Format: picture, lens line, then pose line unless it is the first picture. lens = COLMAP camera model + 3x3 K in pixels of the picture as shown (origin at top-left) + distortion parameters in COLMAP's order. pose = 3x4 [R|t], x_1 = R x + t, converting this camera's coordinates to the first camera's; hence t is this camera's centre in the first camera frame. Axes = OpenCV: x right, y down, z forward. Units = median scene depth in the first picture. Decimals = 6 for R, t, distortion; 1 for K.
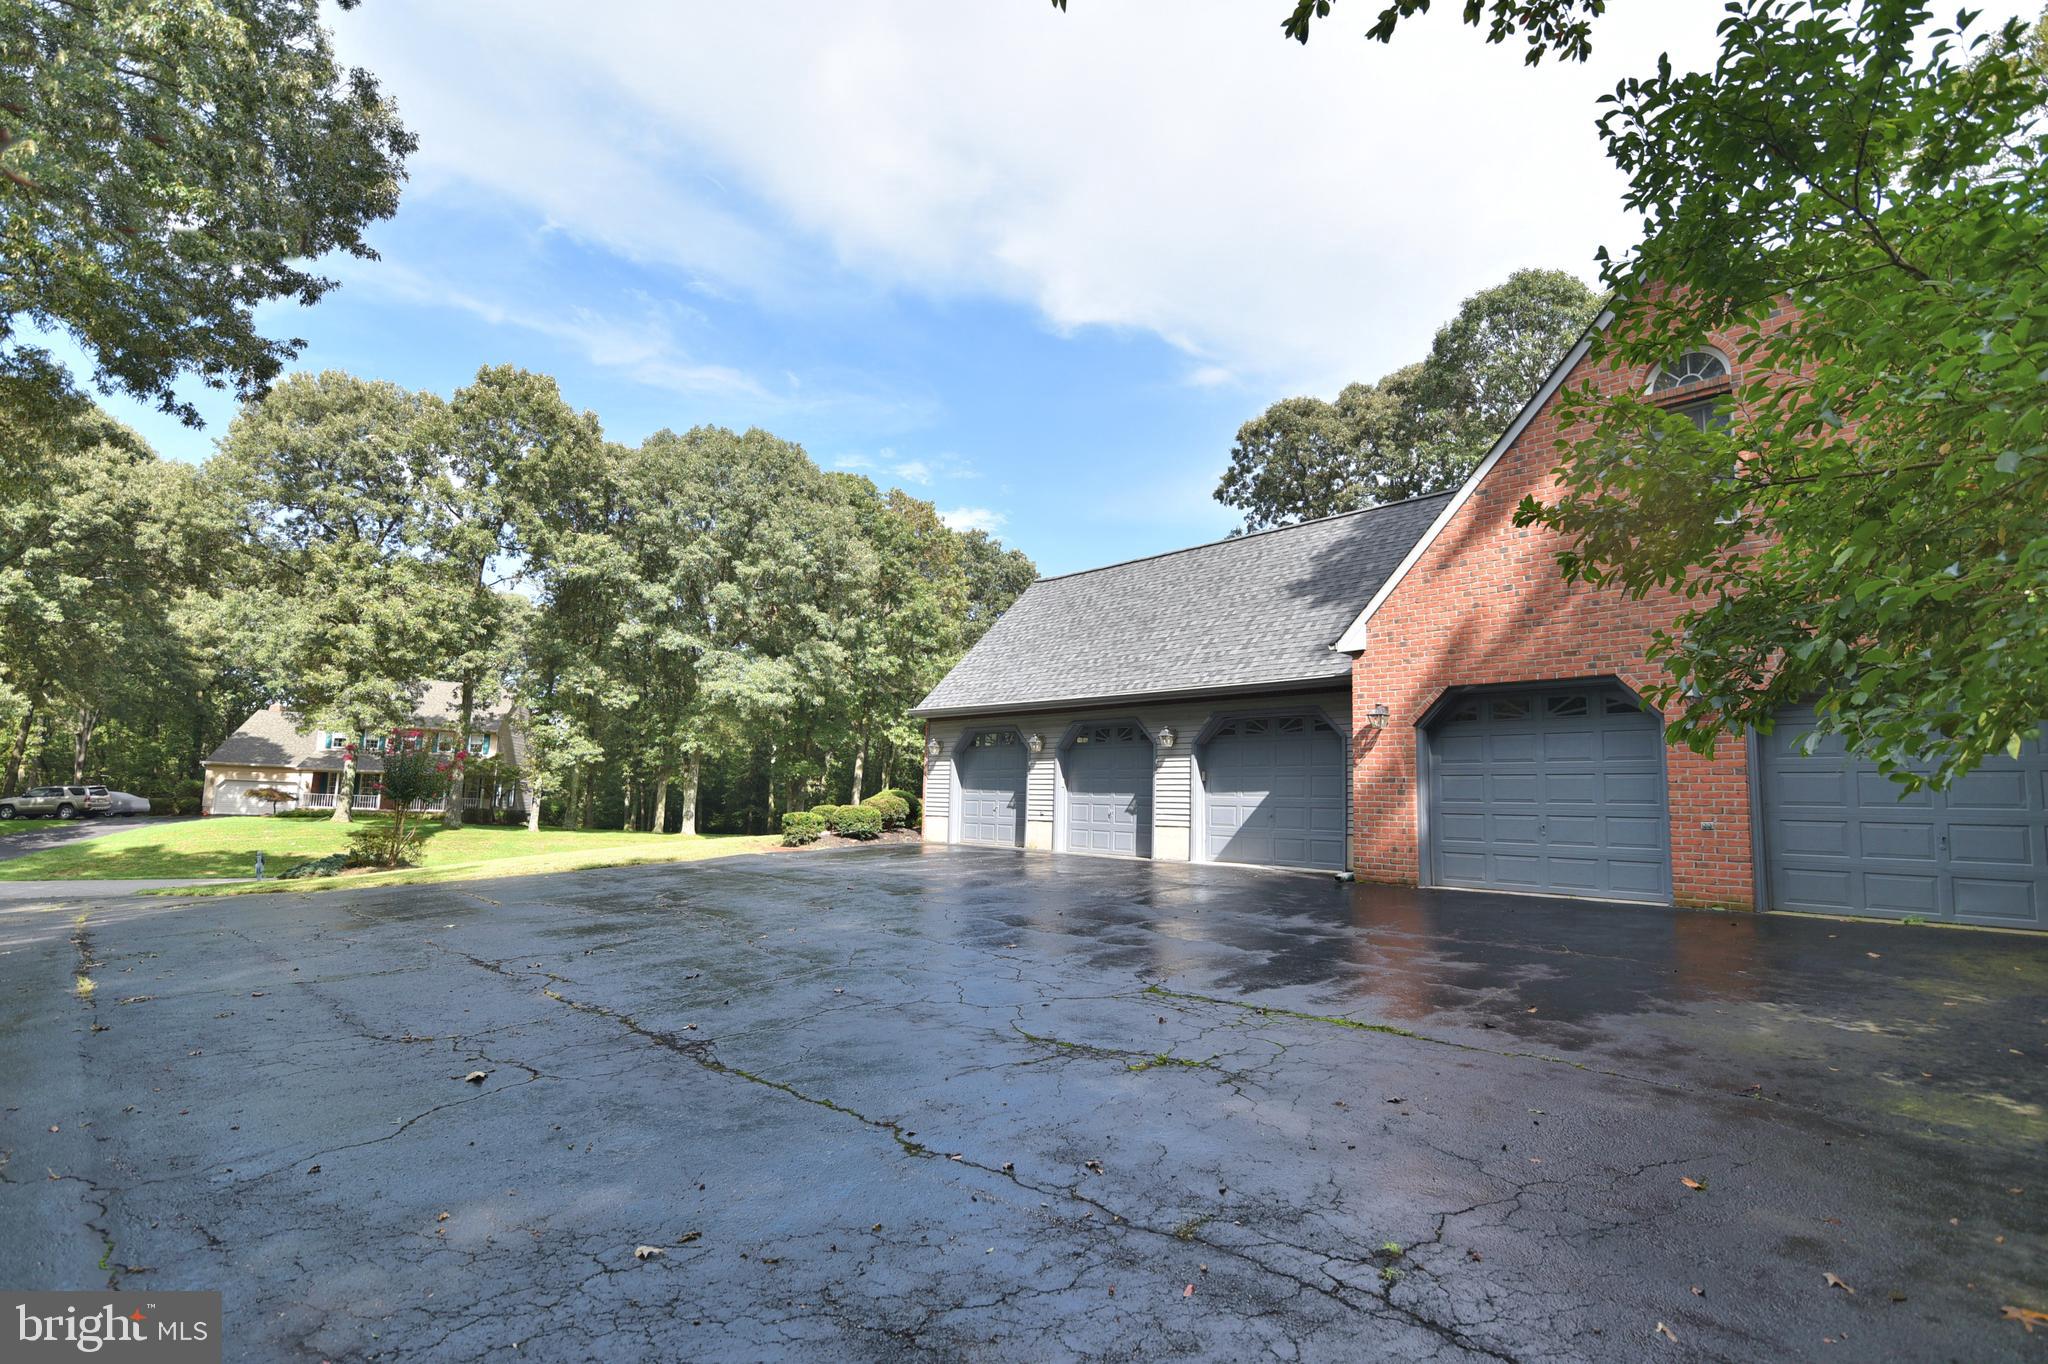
lens RADIAL K [[945.7, 0, 1022.2], [0, 945.7, 692.2], [0, 0, 1]] dist [-0.016024, 0.000533]
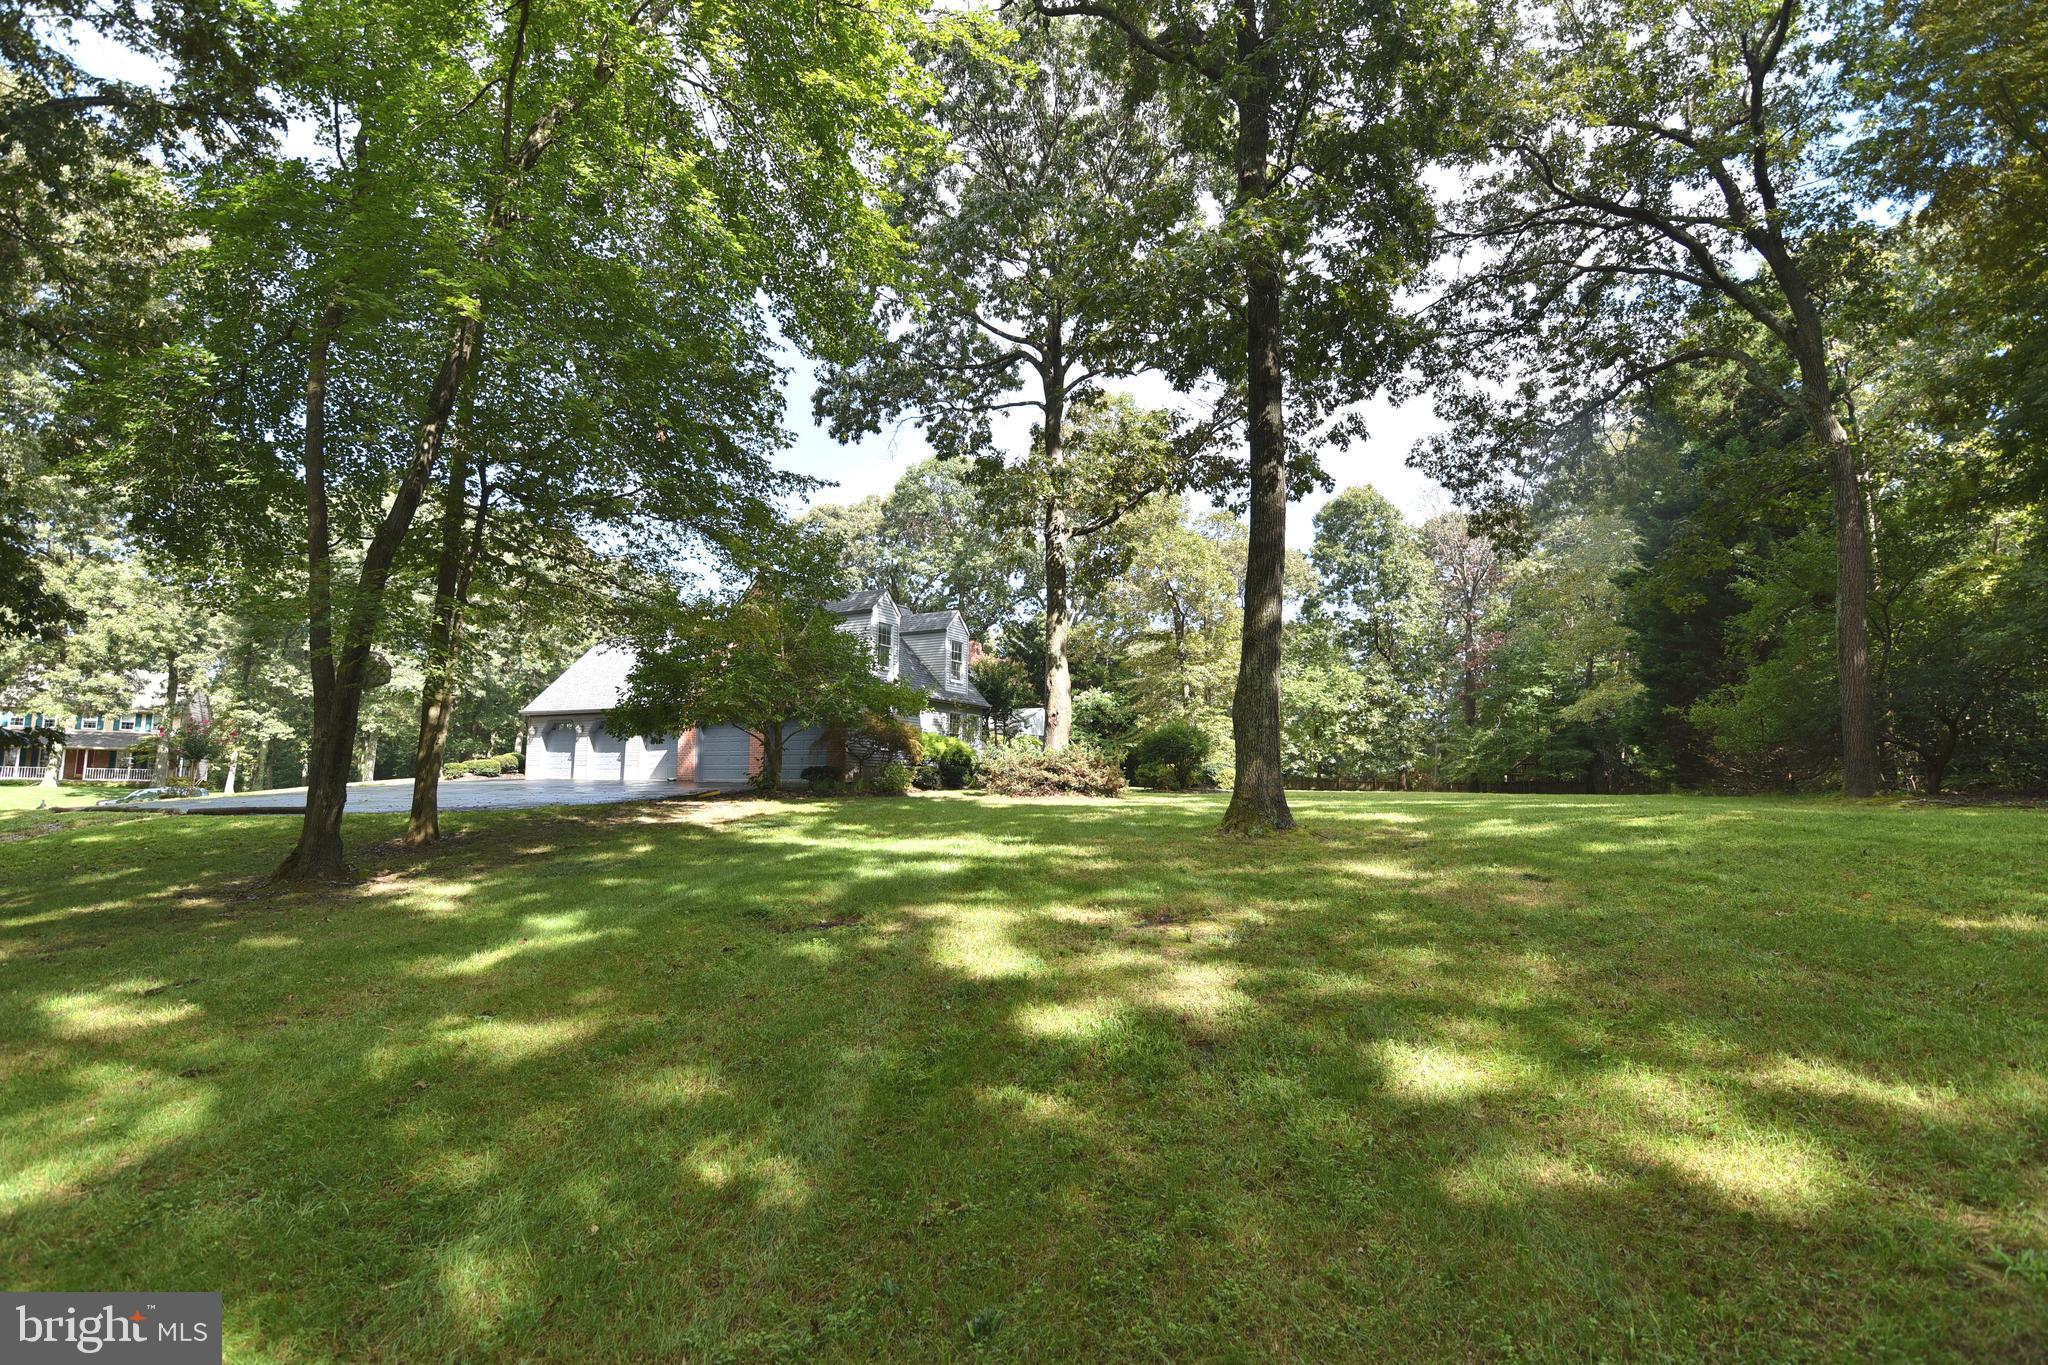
lens RADIAL K [[945.7, 0, 1022.2], [0, 945.7, 692.7], [0, 0, 1]] dist [-0.016024, 0.000533]
pose [[0.957431, 0.016094, 0.288213, 0.151530], [-0.022460, 0.999571, 0.018796, -0.038893], [-0.287787, -0.024469, 0.957382, -0.558300]]
